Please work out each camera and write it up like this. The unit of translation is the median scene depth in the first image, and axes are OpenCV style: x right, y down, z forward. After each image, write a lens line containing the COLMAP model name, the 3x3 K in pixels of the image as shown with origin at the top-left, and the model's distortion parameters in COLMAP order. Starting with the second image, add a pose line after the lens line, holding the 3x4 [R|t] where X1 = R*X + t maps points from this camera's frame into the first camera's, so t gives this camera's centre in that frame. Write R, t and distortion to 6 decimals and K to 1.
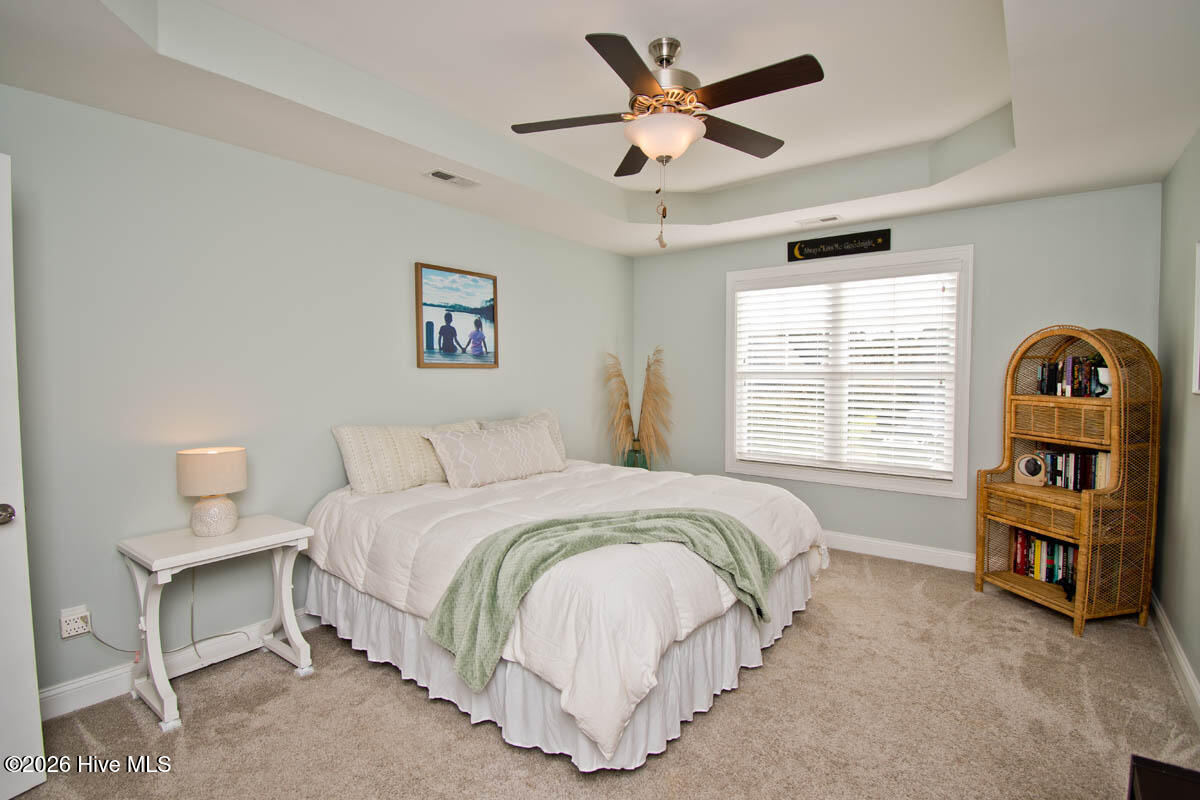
lens RADIAL K [[567.4, 0, 630.2], [0, 567.4, 401.9], [0, 0, 1]] dist [0.003421, 0.000142]
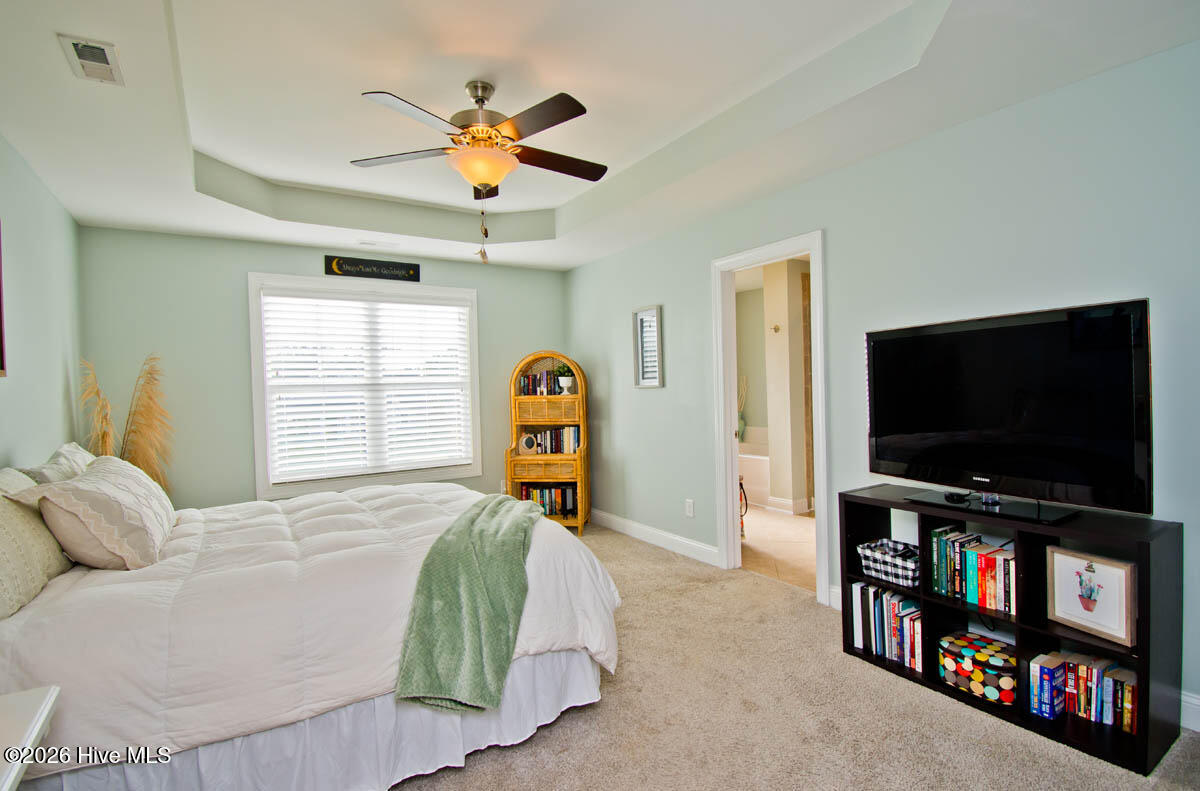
lens RADIAL K [[557.0, 0, 599.7], [0, 557.0, 390.9], [0, 0, 1]] dist [-0.000788, -0.000420]
pose [[0.363133, -0.016541, 0.931591, -0.546574], [0.076856, 0.996967, -0.012257, 0.008351], [-0.928562, 0.076049, 0.363302, 0.248518]]
